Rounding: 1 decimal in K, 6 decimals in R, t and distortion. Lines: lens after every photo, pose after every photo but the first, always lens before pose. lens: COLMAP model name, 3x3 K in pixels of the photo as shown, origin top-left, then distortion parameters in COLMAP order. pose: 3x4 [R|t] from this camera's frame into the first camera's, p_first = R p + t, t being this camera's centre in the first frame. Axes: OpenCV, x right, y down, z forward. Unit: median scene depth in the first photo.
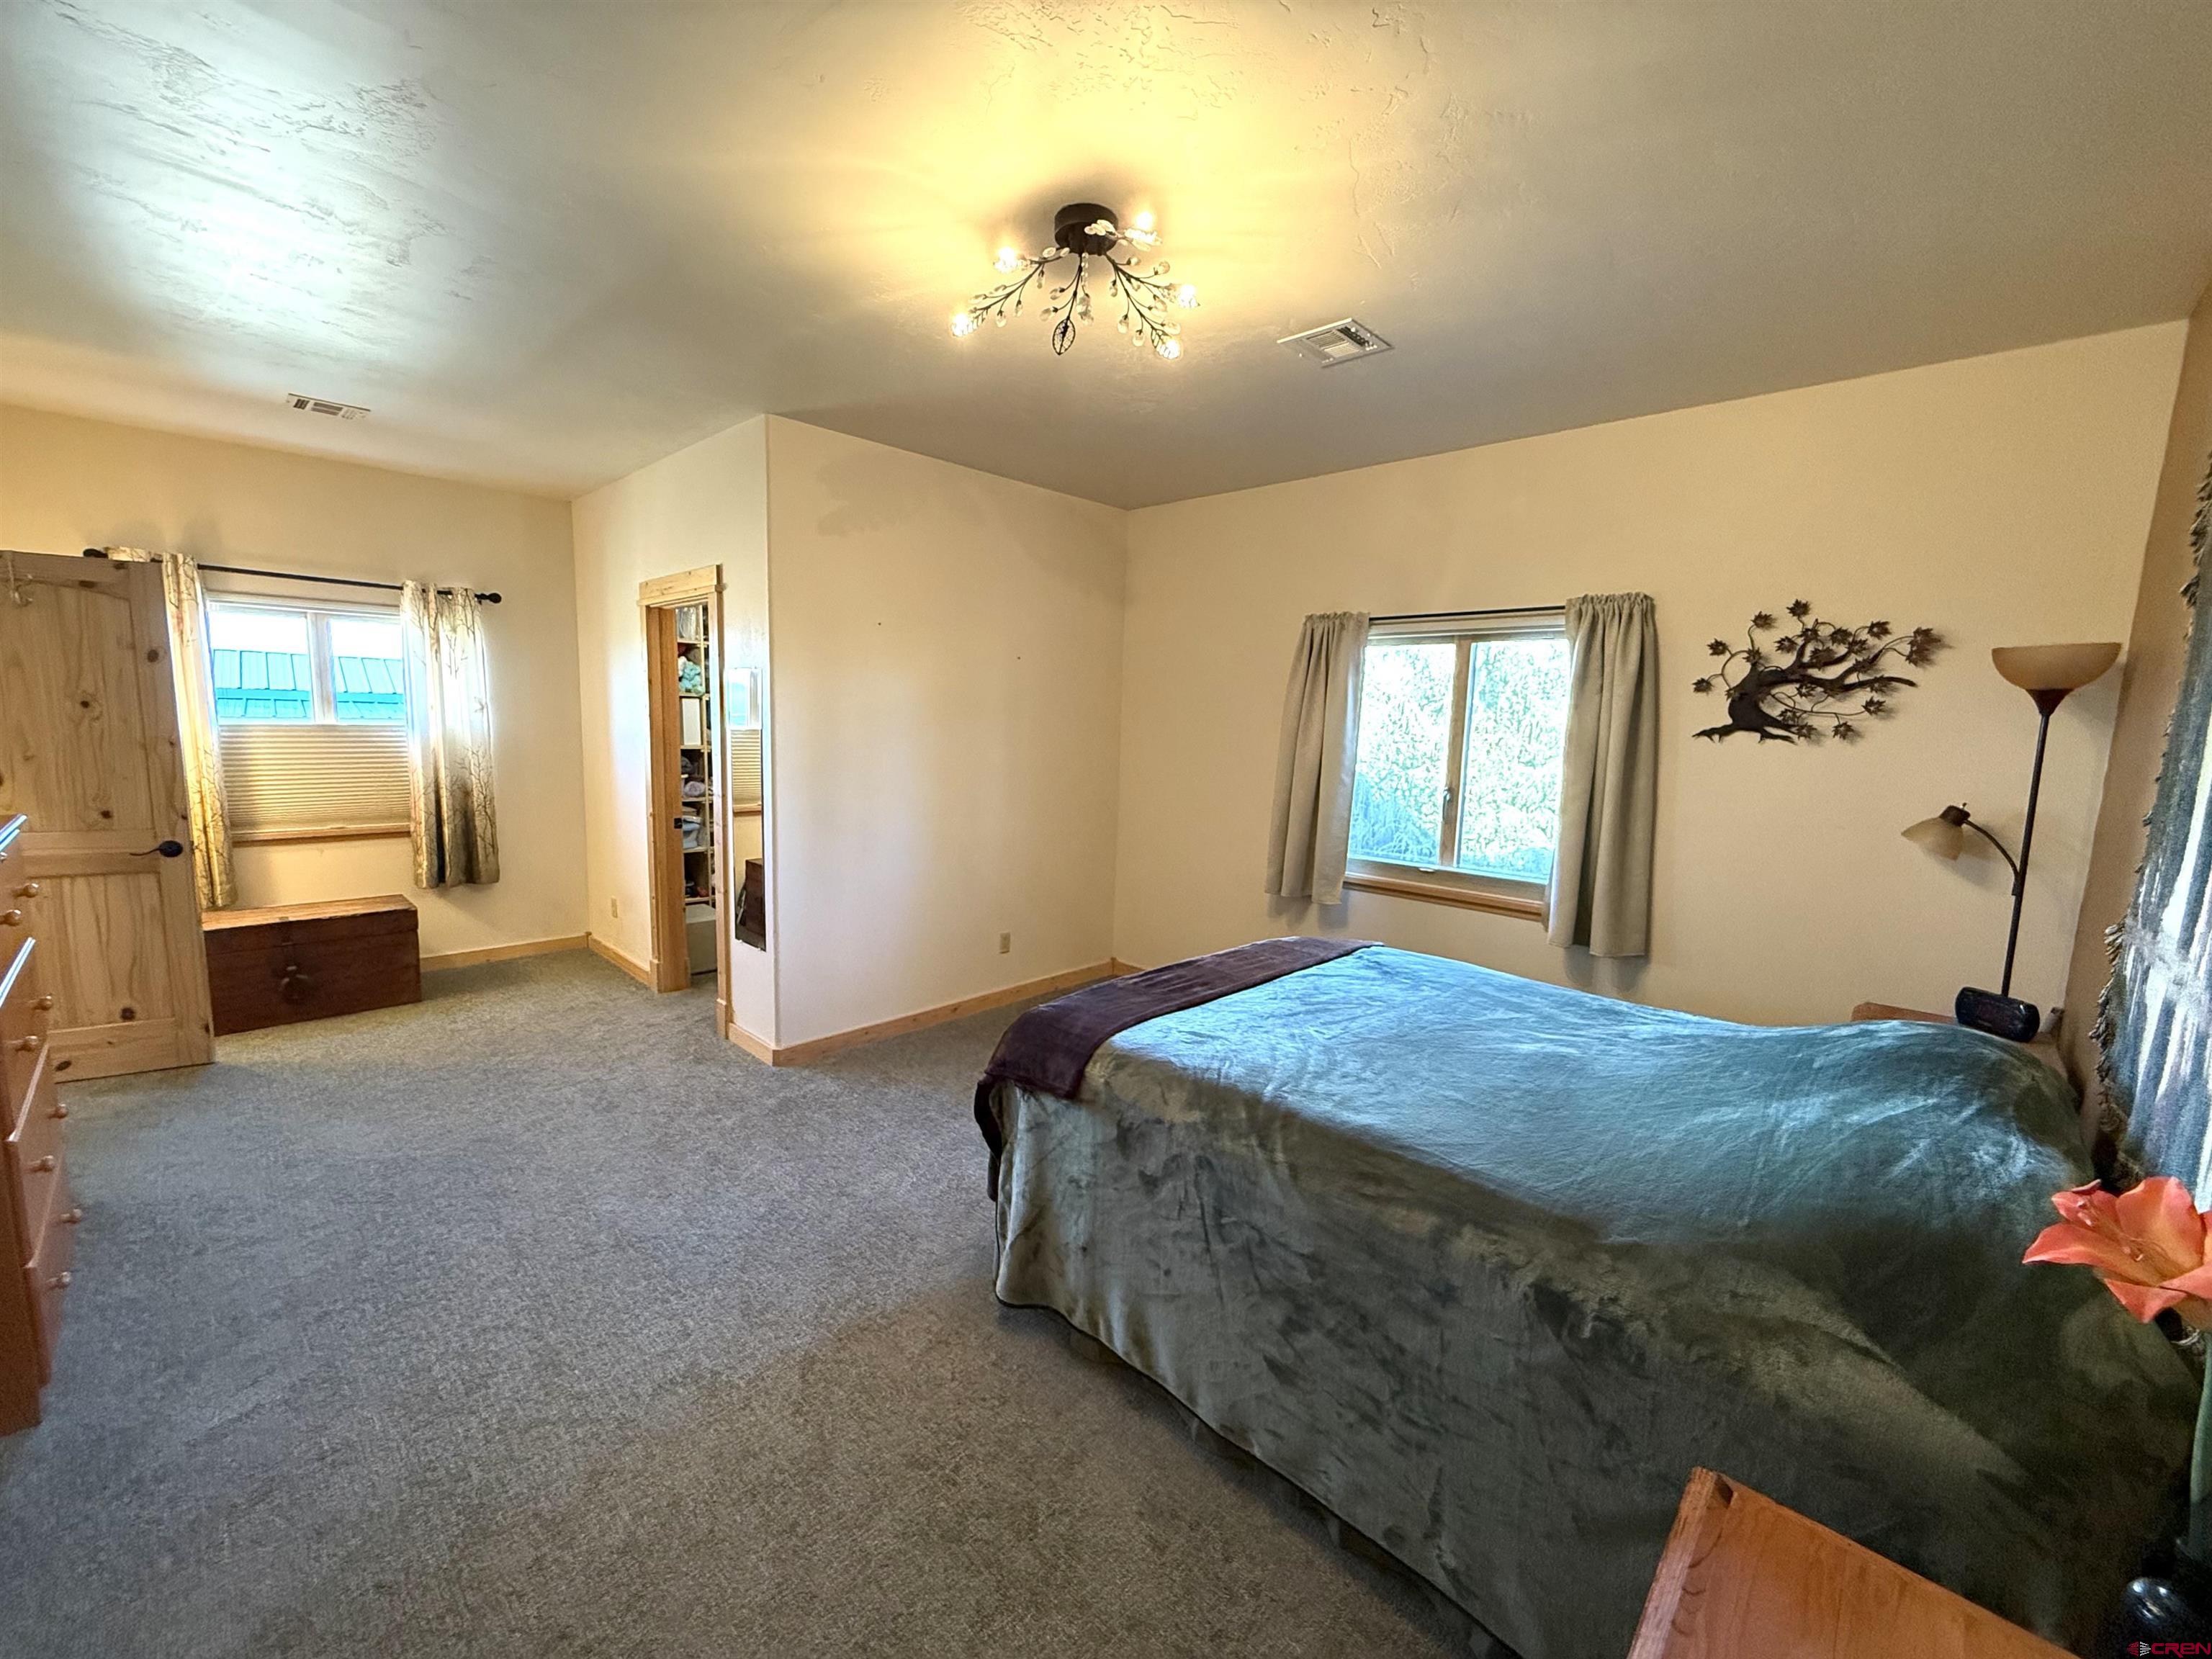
lens RADIAL K [[882.2, 0, 1106.3], [0, 882.2, 830.6], [0, 0, 1]] dist [-0.000492, -0.000217]
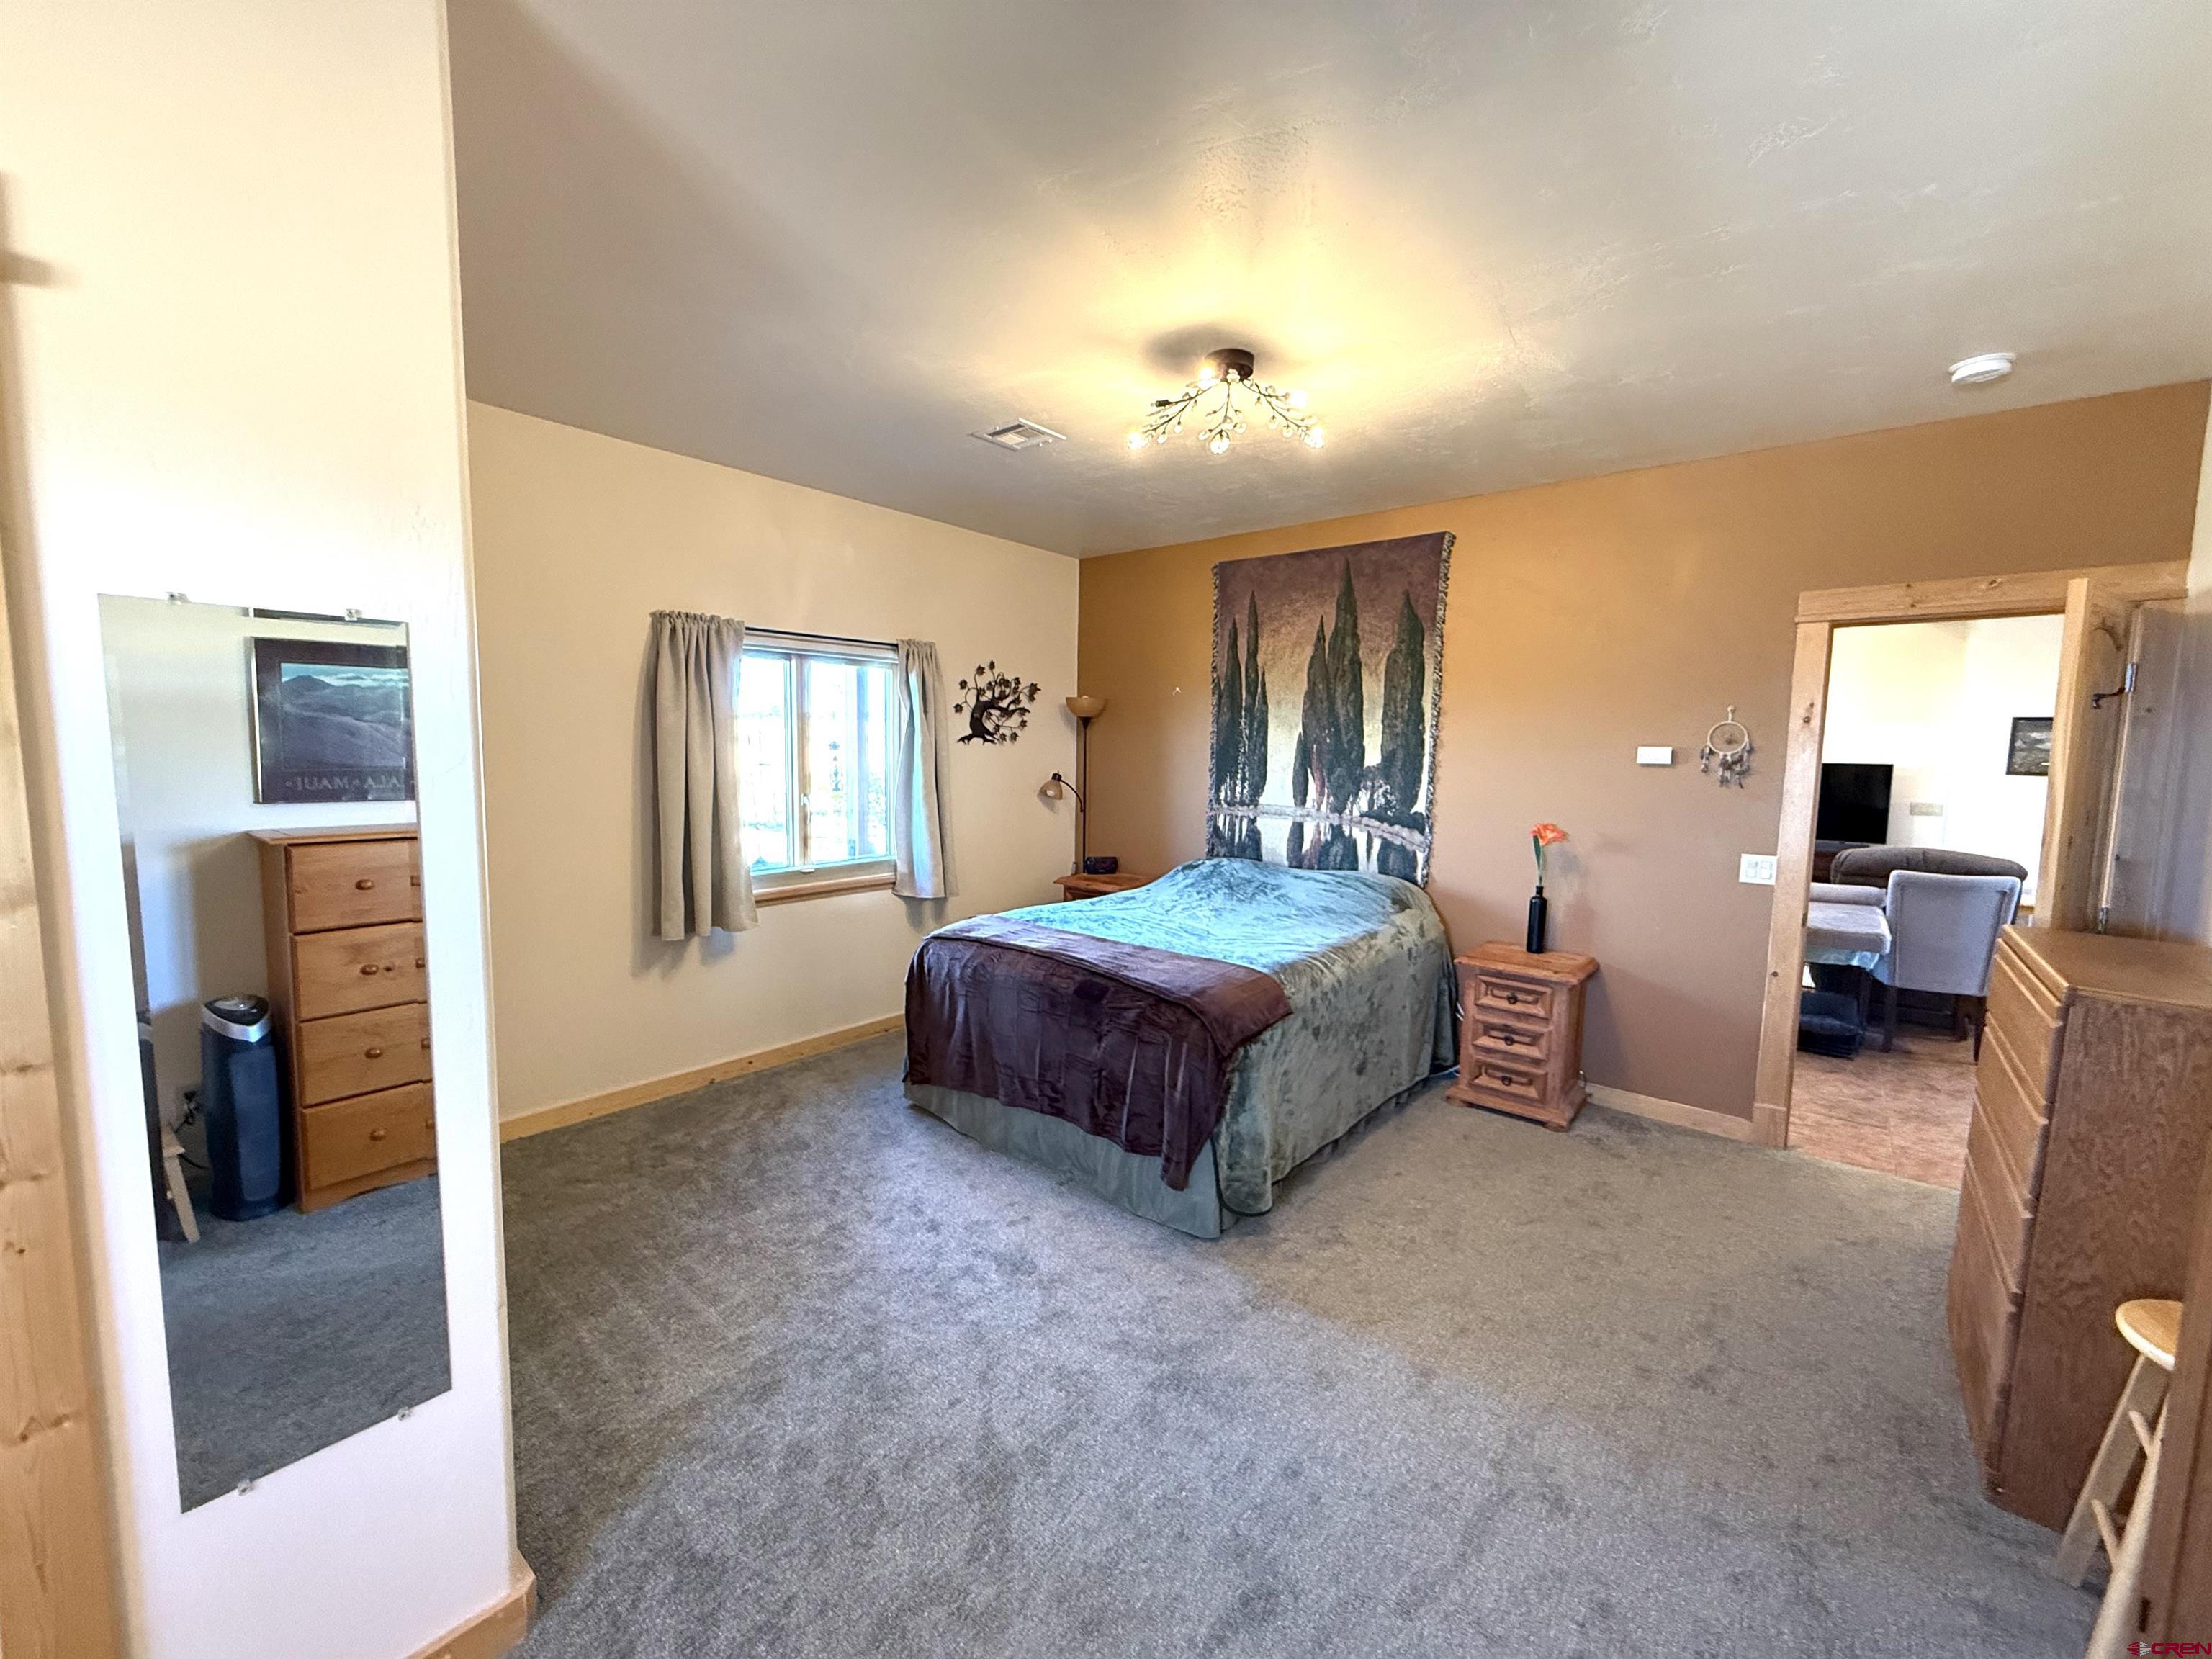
lens RADIAL K [[882.2, 0, 1105.2], [0, 882.2, 823.4], [0, 0, 1]] dist [-0.000492, -0.000217]
pose [[-0.075823, -0.124854, 0.989274, -0.942547], [0.105513, 0.985555, 0.132472, -0.151206], [-0.991523, 0.114426, -0.061554, 0.908944]]
